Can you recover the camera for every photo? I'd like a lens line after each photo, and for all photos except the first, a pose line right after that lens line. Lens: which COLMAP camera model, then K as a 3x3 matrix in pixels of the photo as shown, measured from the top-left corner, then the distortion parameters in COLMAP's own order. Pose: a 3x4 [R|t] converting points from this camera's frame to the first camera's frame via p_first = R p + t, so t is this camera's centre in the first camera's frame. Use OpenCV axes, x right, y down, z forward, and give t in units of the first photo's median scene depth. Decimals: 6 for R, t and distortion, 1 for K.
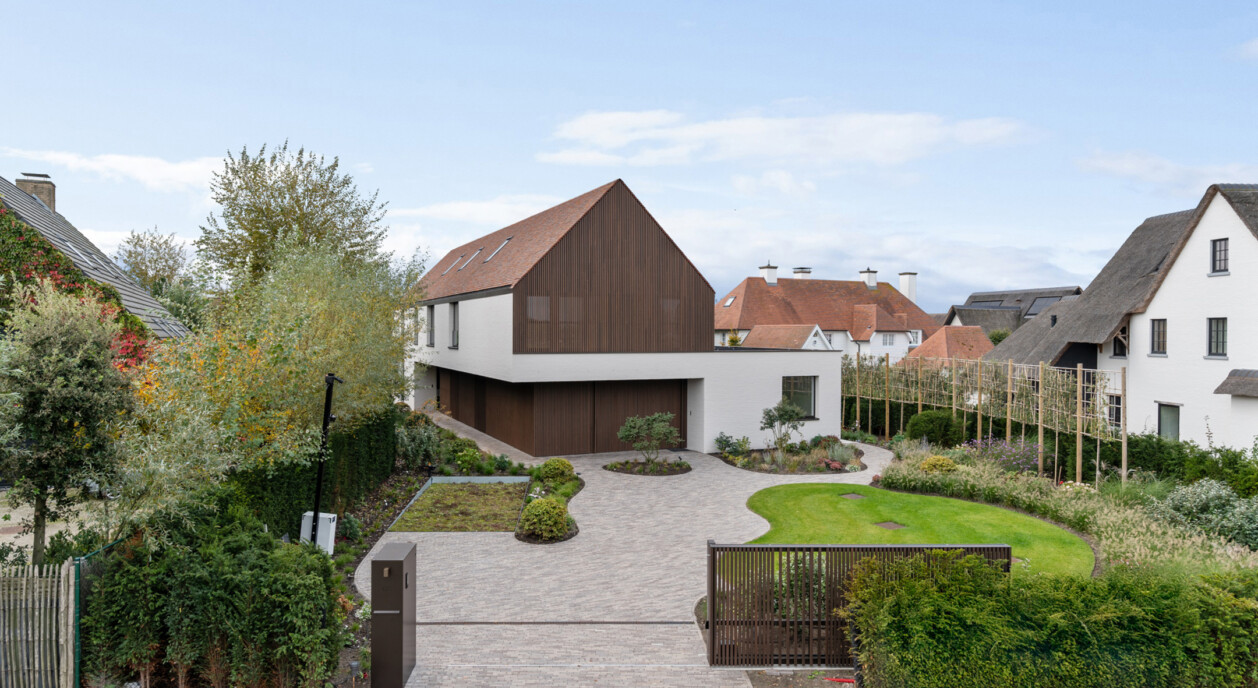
lens RADIAL K [[739.2, 0, 628.4], [0, 739.2, 341.8], [0, 0, 1]] dist [0.003673, 0.000125]
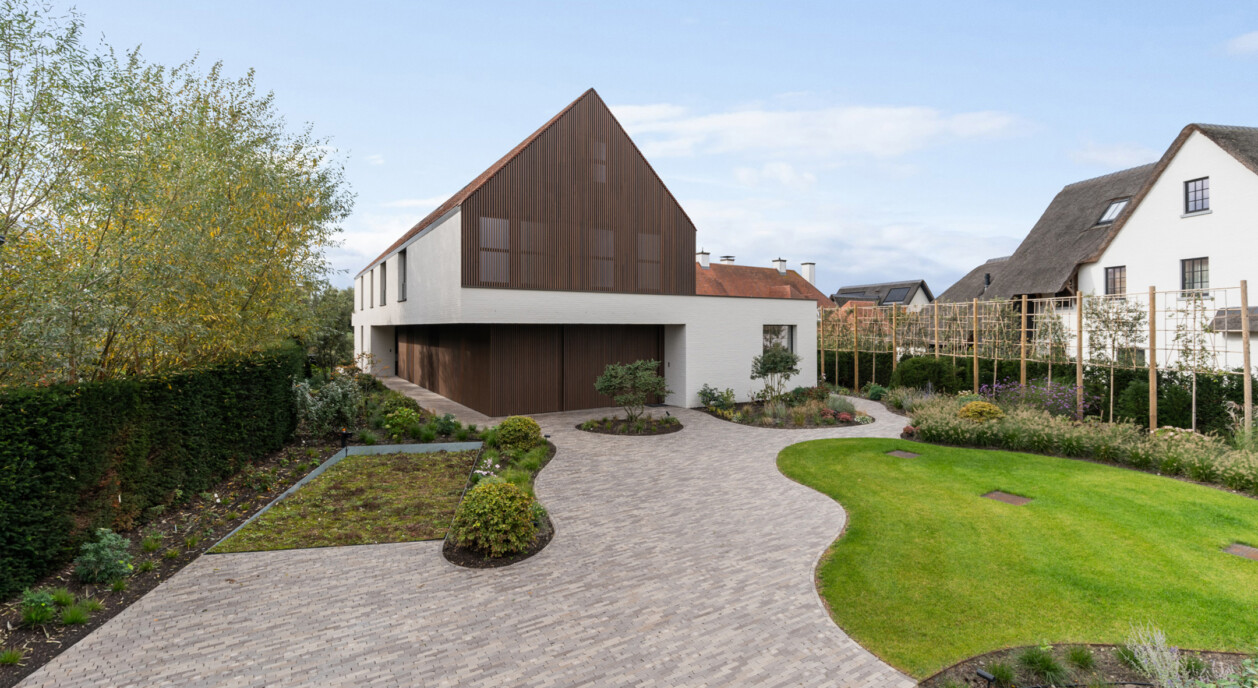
lens RADIAL K [[549.9, 0, 647.4], [0, 549.9, 323.3], [0, 0, 1]] dist [0.002026, -0.000173]
pose [[0.991401, -0.005755, 0.130729, -0.035328], [0.007977, 0.999832, -0.016481, 0.065926], [-0.130612, 0.017382, 0.991281, 0.386560]]
